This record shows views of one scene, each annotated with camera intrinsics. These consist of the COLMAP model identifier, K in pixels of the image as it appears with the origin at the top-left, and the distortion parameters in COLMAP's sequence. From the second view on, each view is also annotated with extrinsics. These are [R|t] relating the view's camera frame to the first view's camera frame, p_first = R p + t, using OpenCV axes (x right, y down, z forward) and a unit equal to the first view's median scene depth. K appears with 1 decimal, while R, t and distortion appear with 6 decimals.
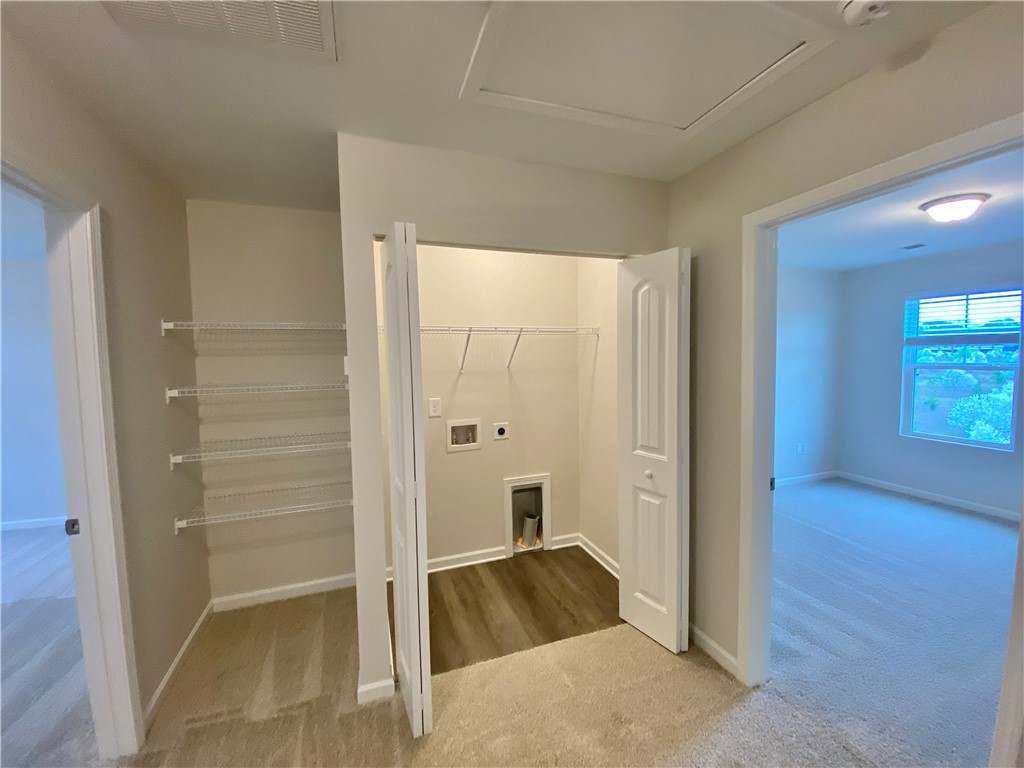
lens RADIAL K [[415.9, 0, 512.4], [0, 415.9, 383.7], [0, 0, 1]] dist [-0.028883, -0.002074]
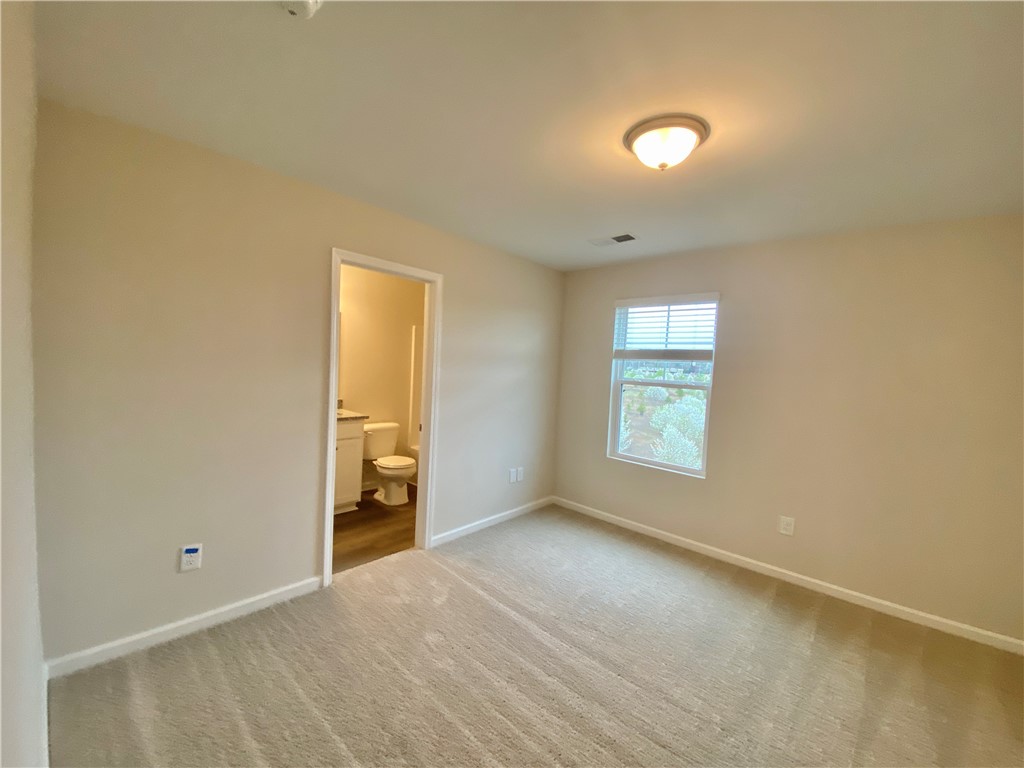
lens RADIAL K [[415.9, 0, 505.6], [0, 415.9, 384.7], [0, 0, 1]] dist [-0.028883, -0.002074]
pose [[0.882069, 0.034435, 0.469860, 0.325636], [-0.031008, 0.999406, -0.015032, -0.013727], [-0.470098, -0.001310, 0.882613, 0.296275]]
